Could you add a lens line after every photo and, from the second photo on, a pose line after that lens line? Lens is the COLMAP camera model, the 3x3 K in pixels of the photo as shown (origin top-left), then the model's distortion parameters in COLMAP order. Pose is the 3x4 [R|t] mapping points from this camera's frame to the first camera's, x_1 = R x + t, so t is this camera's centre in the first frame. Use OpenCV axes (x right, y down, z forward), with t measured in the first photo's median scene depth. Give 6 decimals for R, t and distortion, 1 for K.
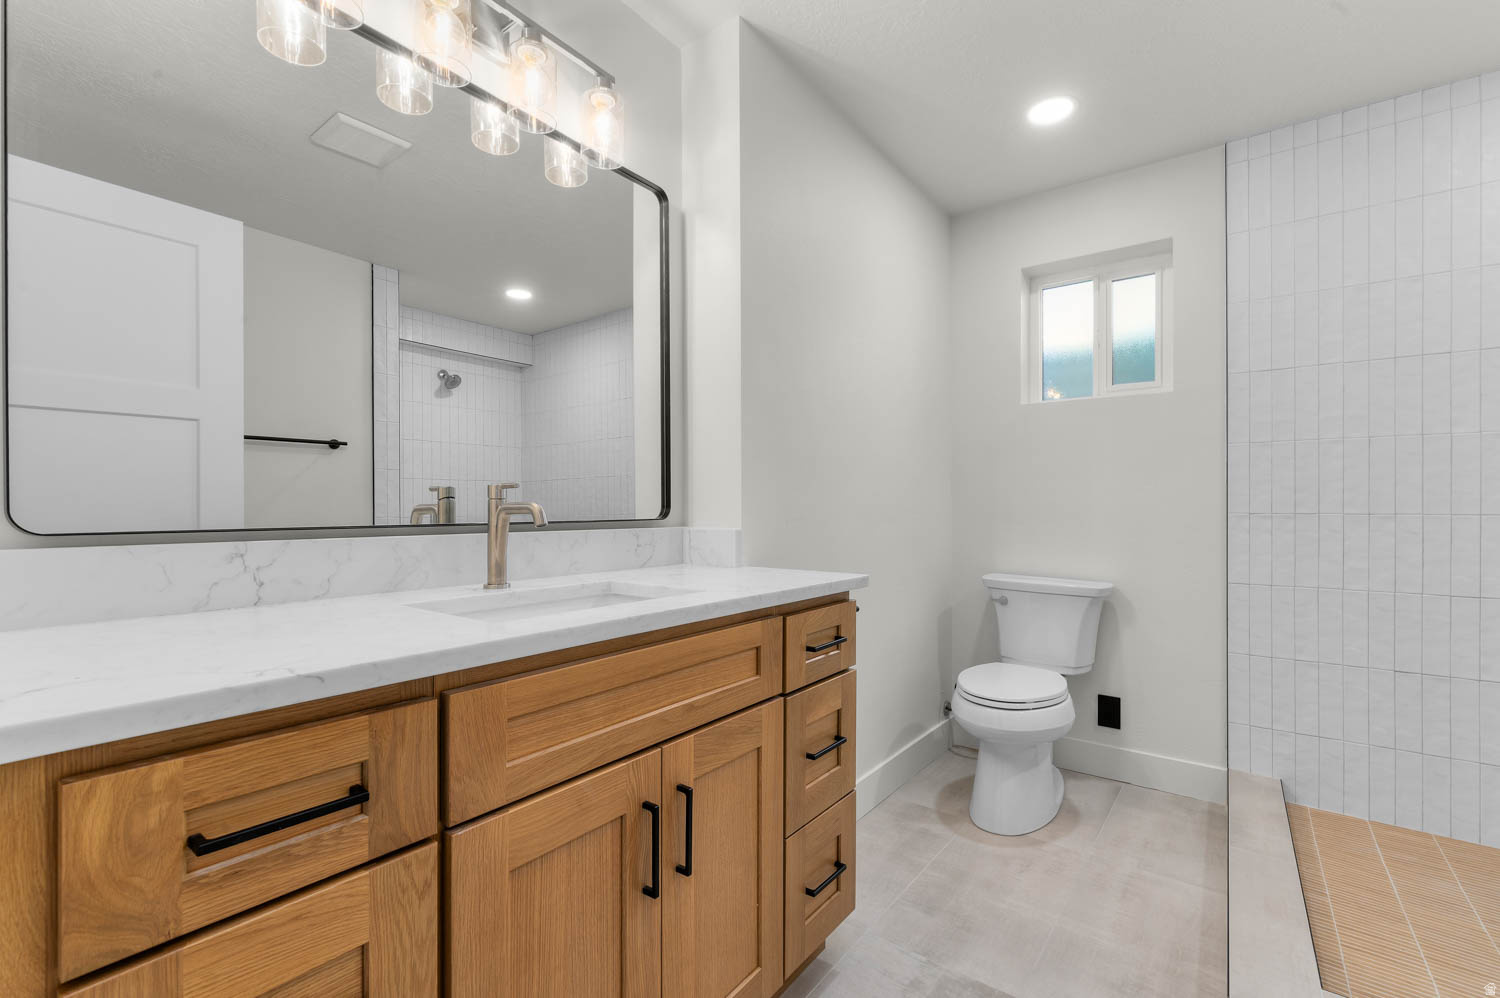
lens RADIAL K [[646.5, 0, 774.7], [0, 646.5, 506.1], [0, 0, 1]] dist [-0.004279, -0.000548]
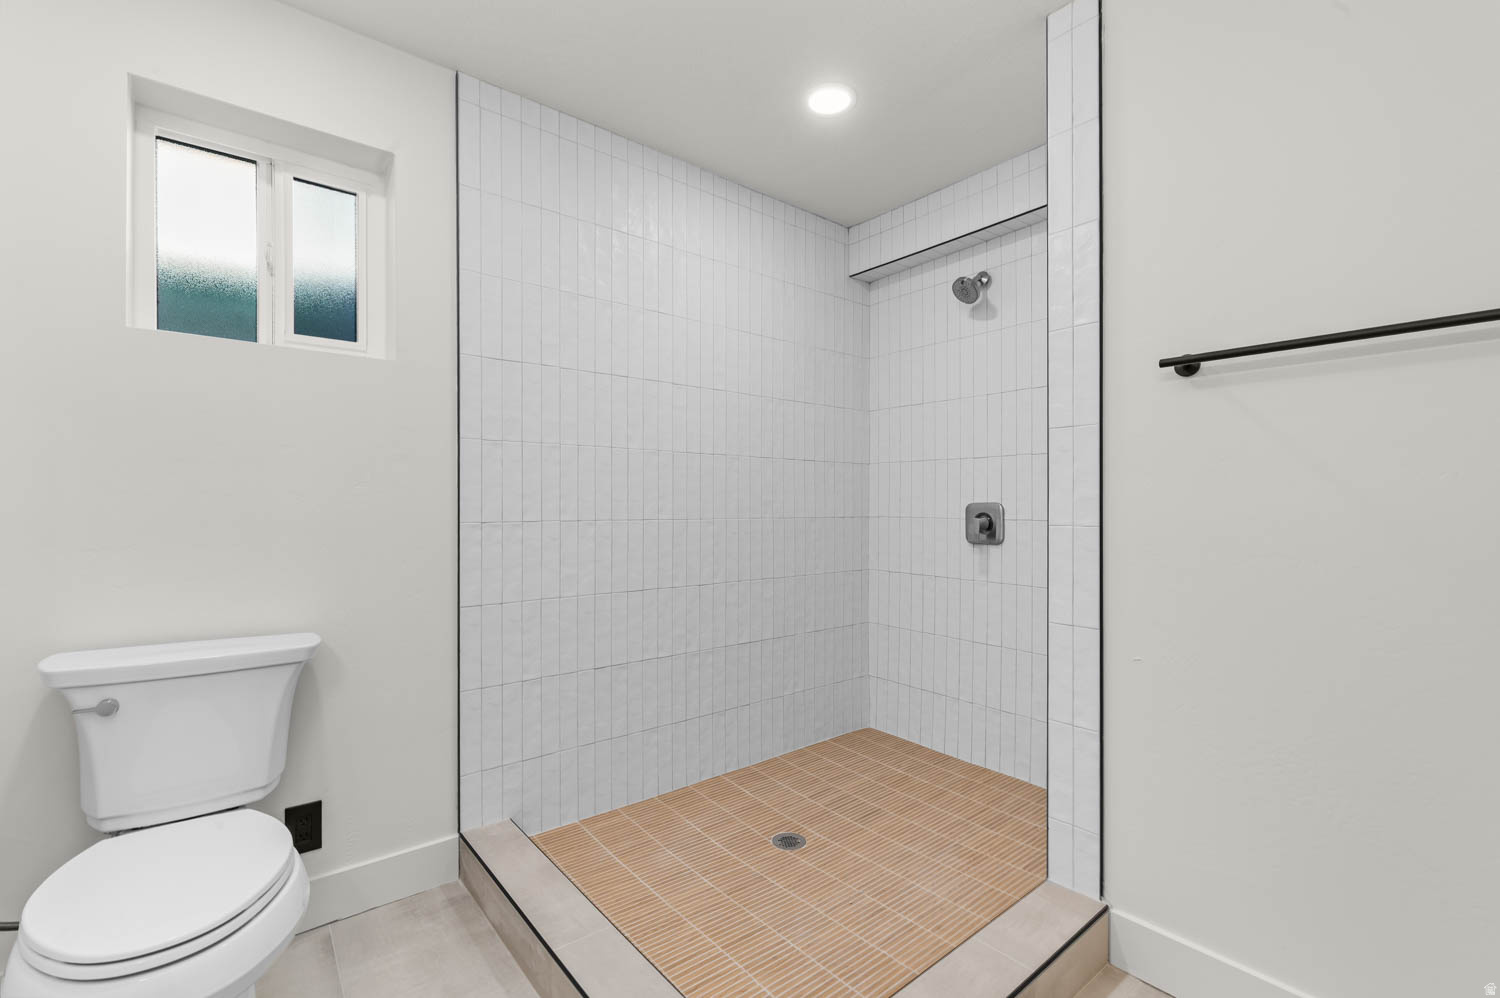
lens RADIAL K [[646.5, 0, 774.7], [0, 646.5, 506.1], [0, 0, 1]] dist [-0.004279, -0.000548]
pose [[0.273995, 0.004403, 0.961721, 0.020475], [0.003515, 0.999978, -0.005579, -0.003660], [-0.961725, 0.004909, 0.273974, 0.378458]]
